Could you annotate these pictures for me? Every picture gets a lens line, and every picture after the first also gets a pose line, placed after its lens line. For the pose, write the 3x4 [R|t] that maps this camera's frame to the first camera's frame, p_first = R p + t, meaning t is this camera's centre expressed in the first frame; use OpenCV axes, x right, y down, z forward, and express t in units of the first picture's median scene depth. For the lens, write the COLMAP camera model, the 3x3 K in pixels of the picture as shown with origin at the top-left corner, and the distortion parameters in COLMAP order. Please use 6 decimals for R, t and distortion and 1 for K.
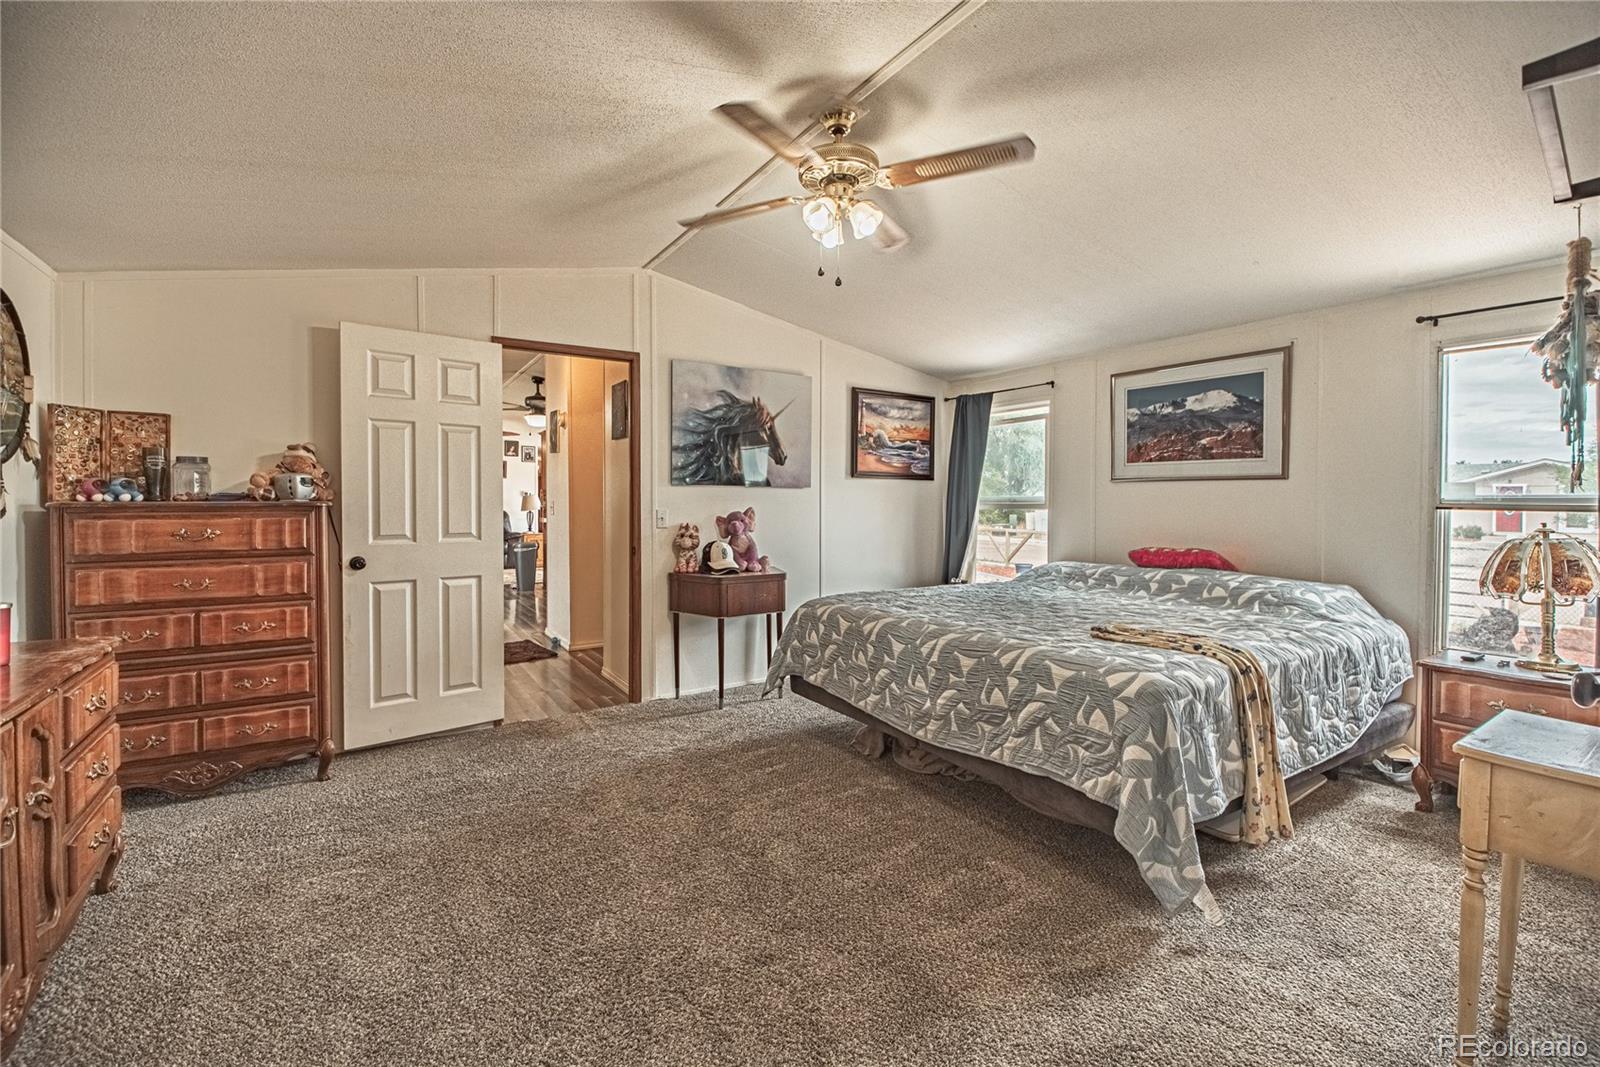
lens RADIAL K [[692.2, 0, 802.1], [0, 692.2, 517.3], [0, 0, 1]] dist [-0.002722, -0.000134]
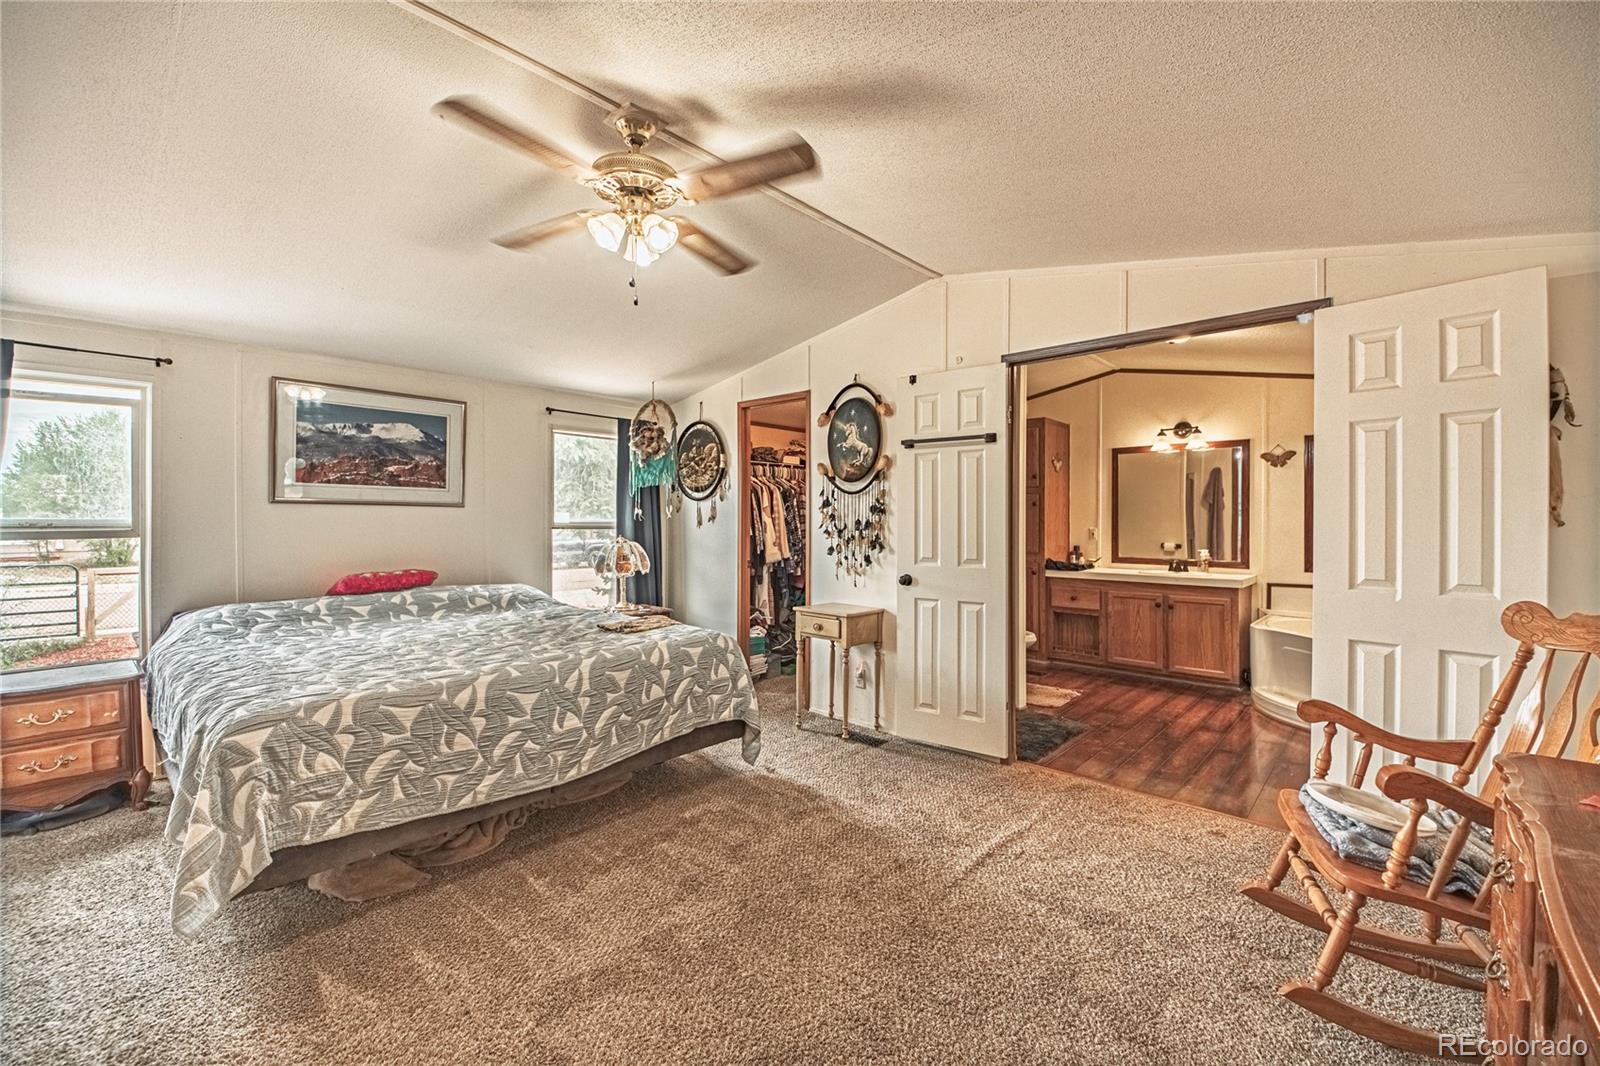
lens RADIAL K [[659.4, 0, 805.1], [0, 659.4, 521.1], [0, 0, 1]] dist [-0.002147, -0.004503]
pose [[-0.266604, -0.007122, 0.963780, -0.589854], [0.019270, 0.999733, 0.012718, -0.031244], [-0.963614, 0.021963, -0.266395, 0.688812]]
